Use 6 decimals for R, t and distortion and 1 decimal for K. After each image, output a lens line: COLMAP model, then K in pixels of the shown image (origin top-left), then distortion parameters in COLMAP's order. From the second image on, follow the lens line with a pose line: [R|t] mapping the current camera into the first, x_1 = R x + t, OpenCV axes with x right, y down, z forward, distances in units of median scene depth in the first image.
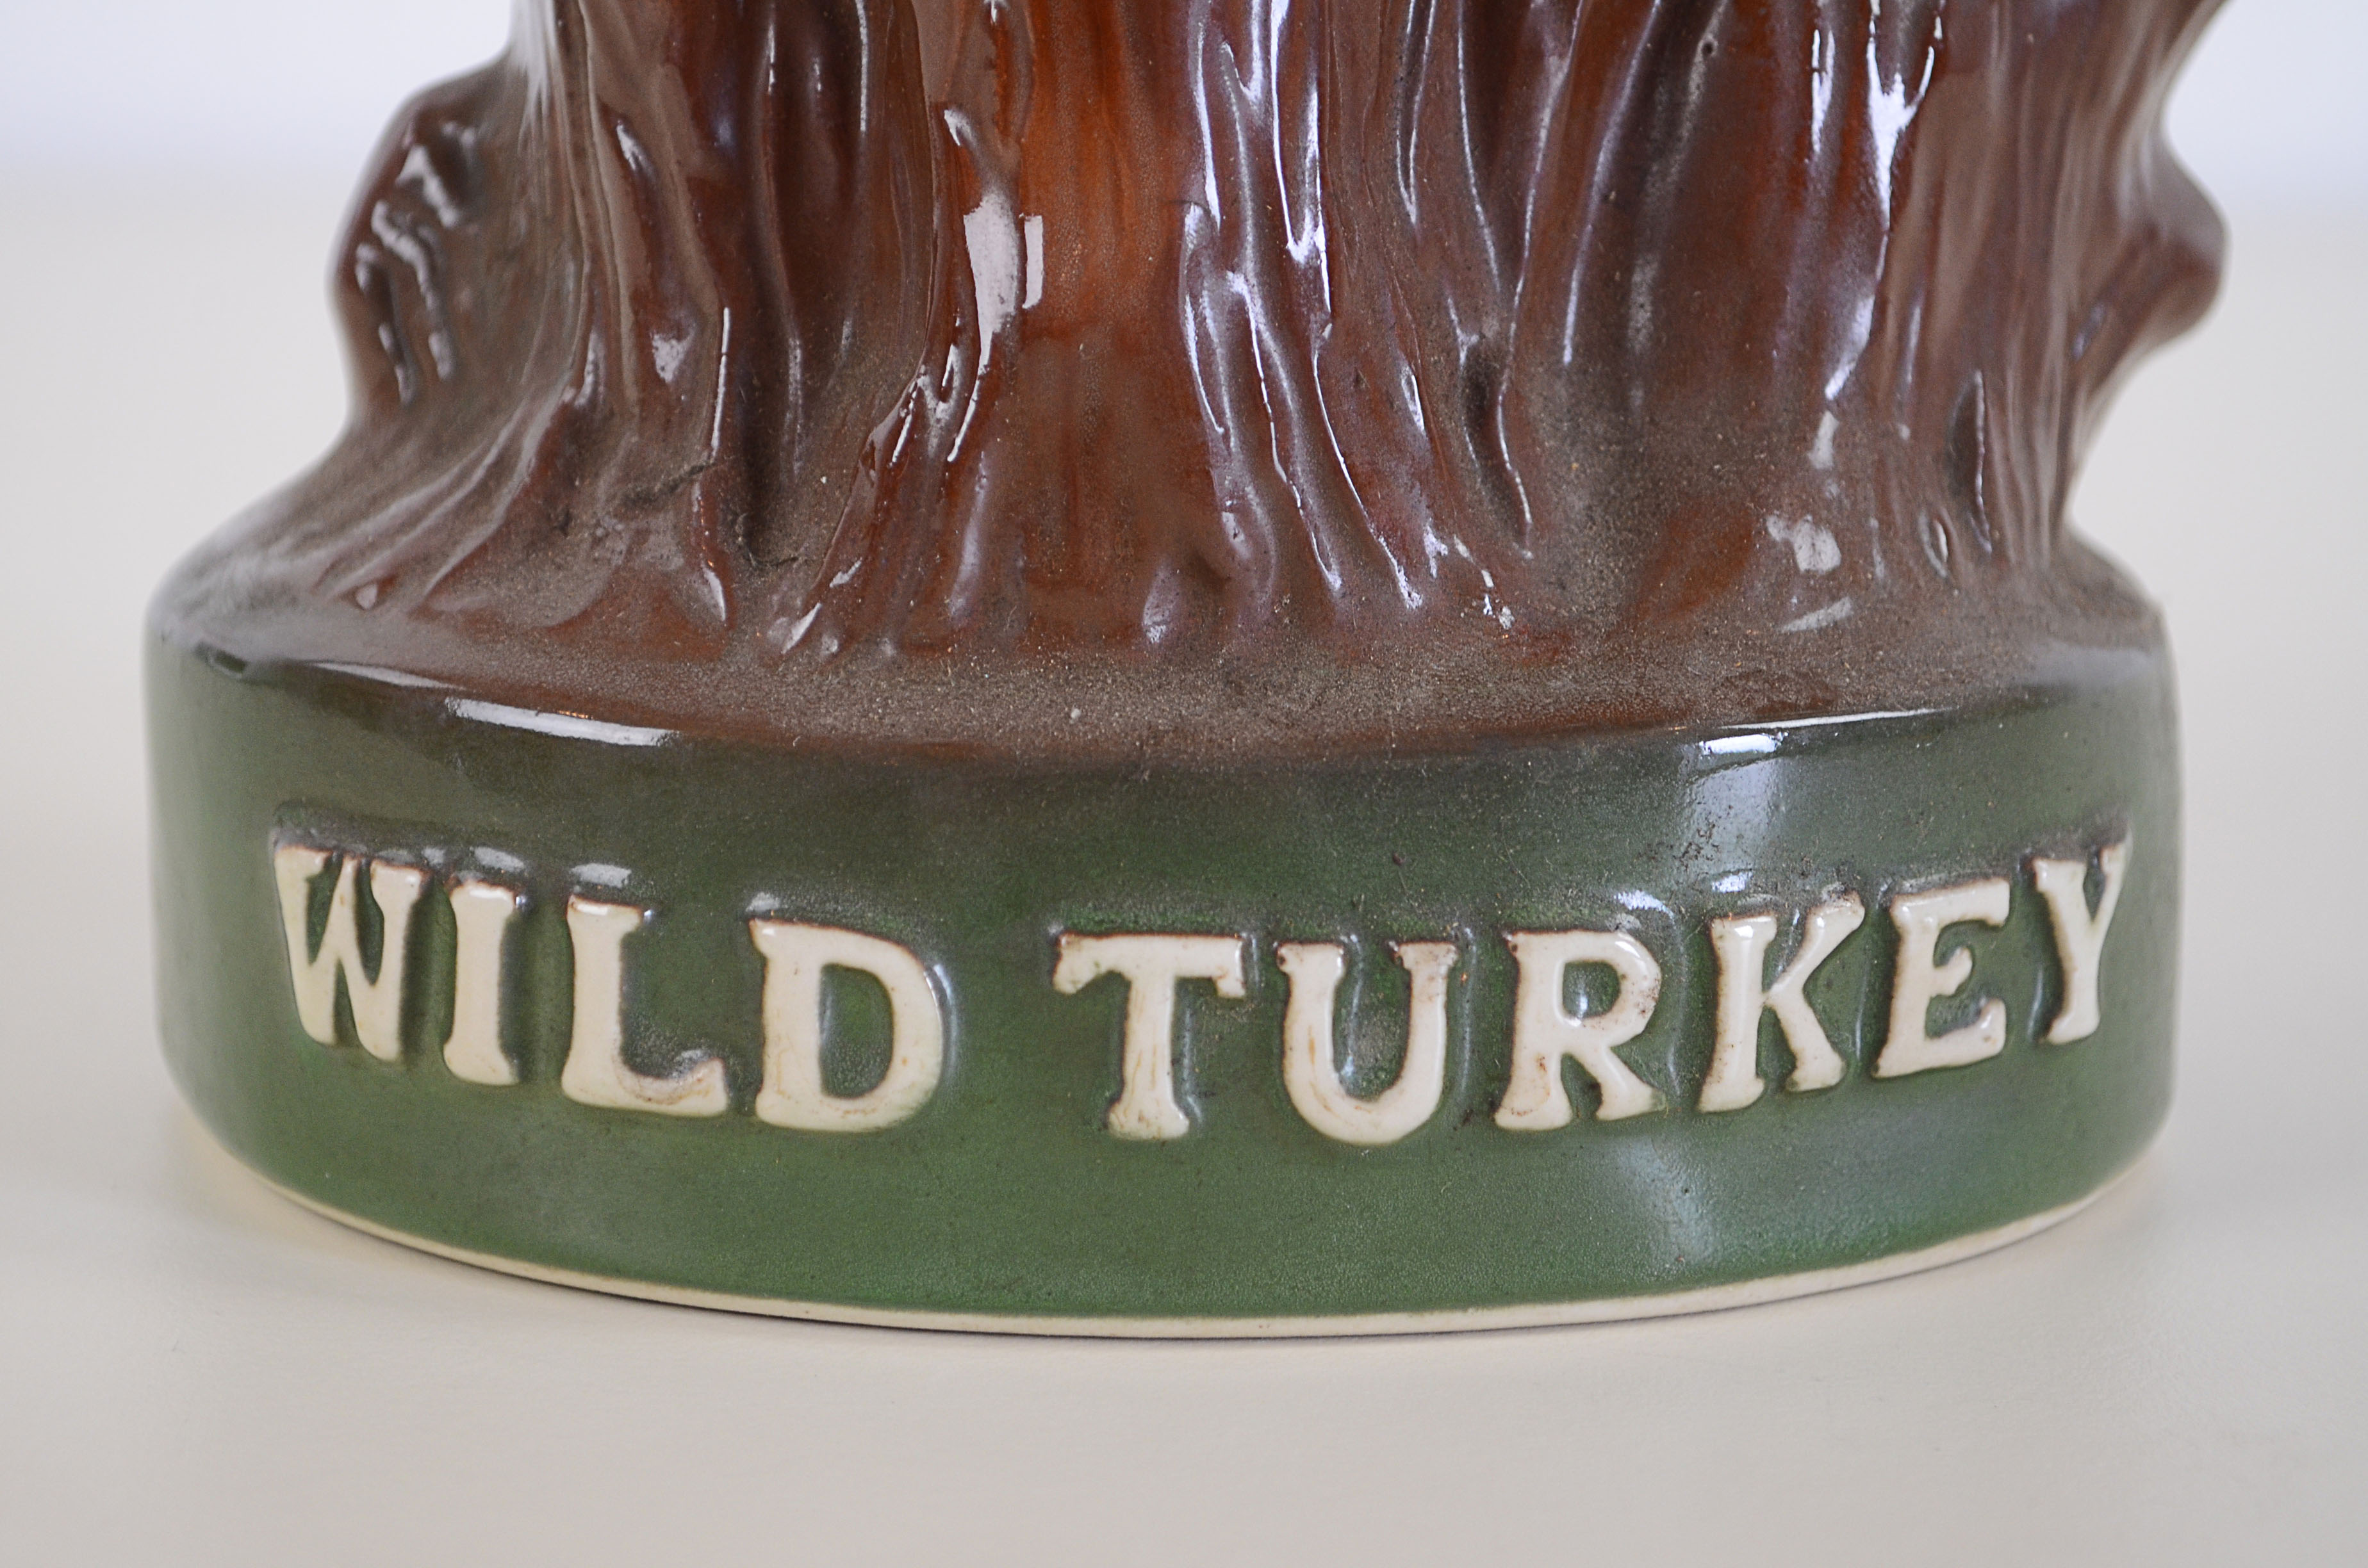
lens RADIAL K [[5533.4, 0, 1184.0], [0, 5533.4, 784.0], [0, 0, 1]] dist [0.030596, -0.009576]
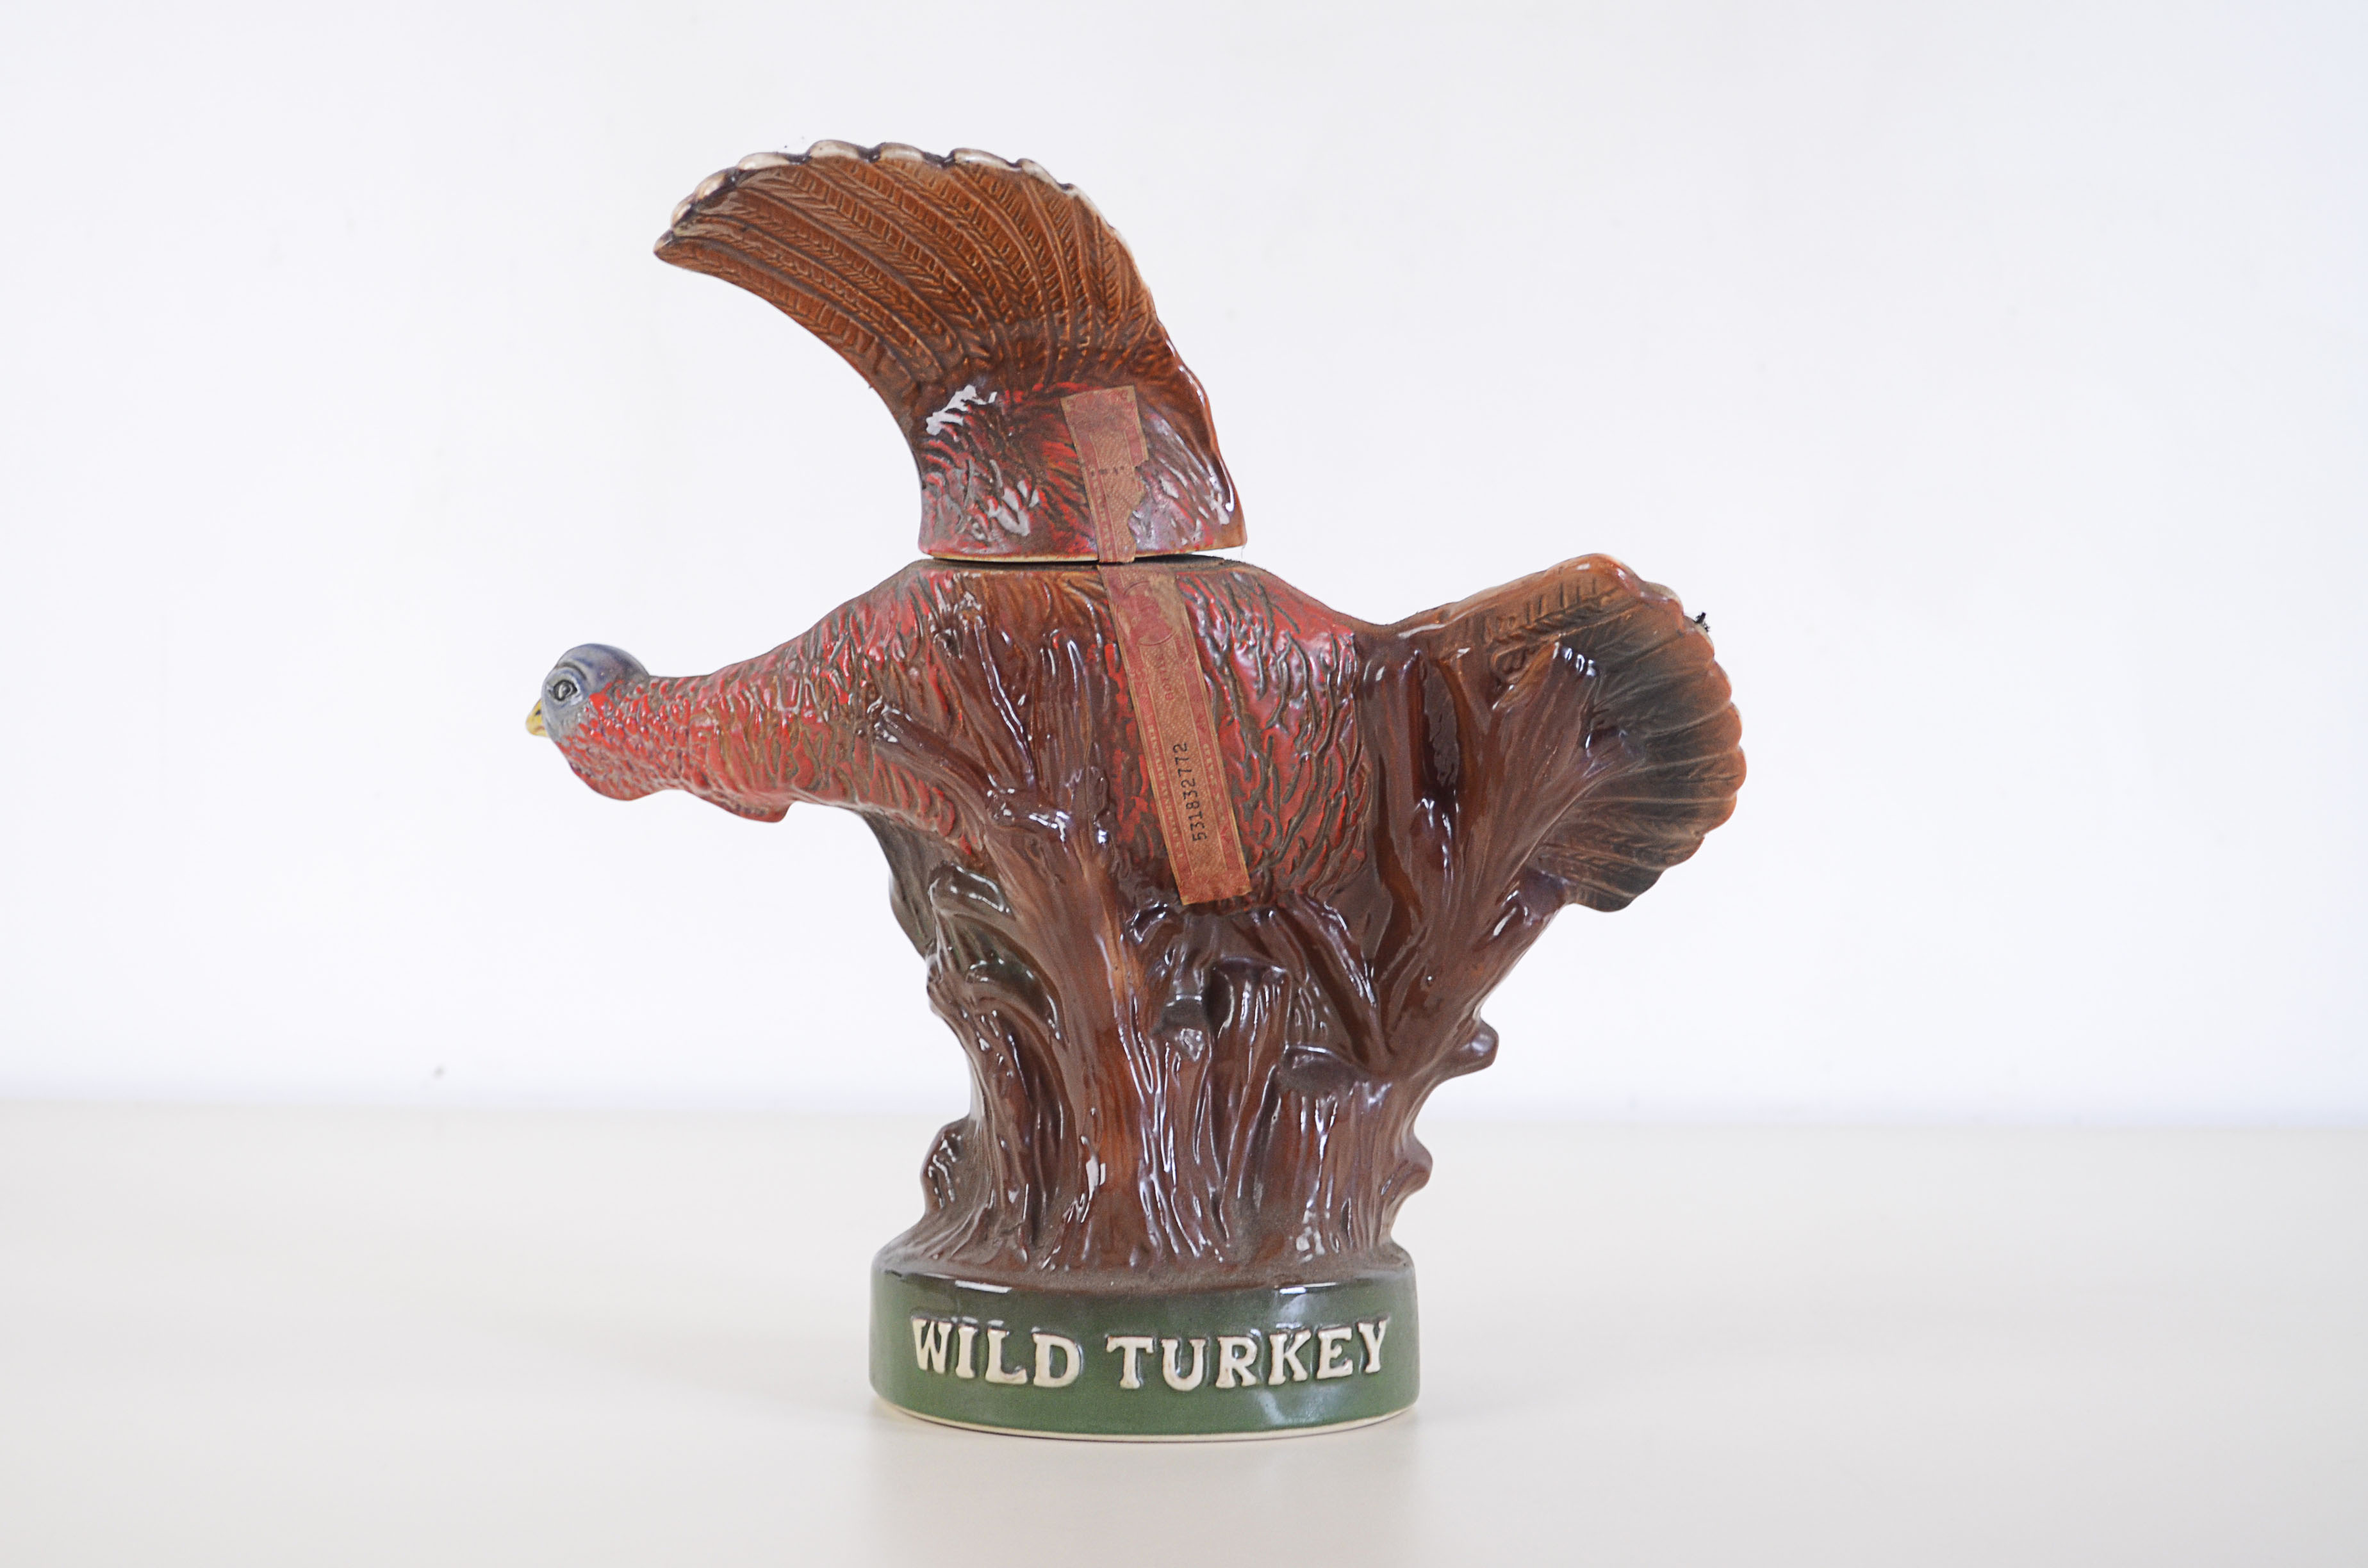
lens RADIAL K [[4291.8, 0, 1184.0], [0, 4291.8, 784.0], [0, 0, 1]] dist [-0.023672, -0.012049]
pose [[0.999331, -0.005747, -0.036116, 0.147056], [-0.000333, 0.986103, -0.166136, 0.147045], [0.036569, 0.166037, 0.985441, -2.141161]]
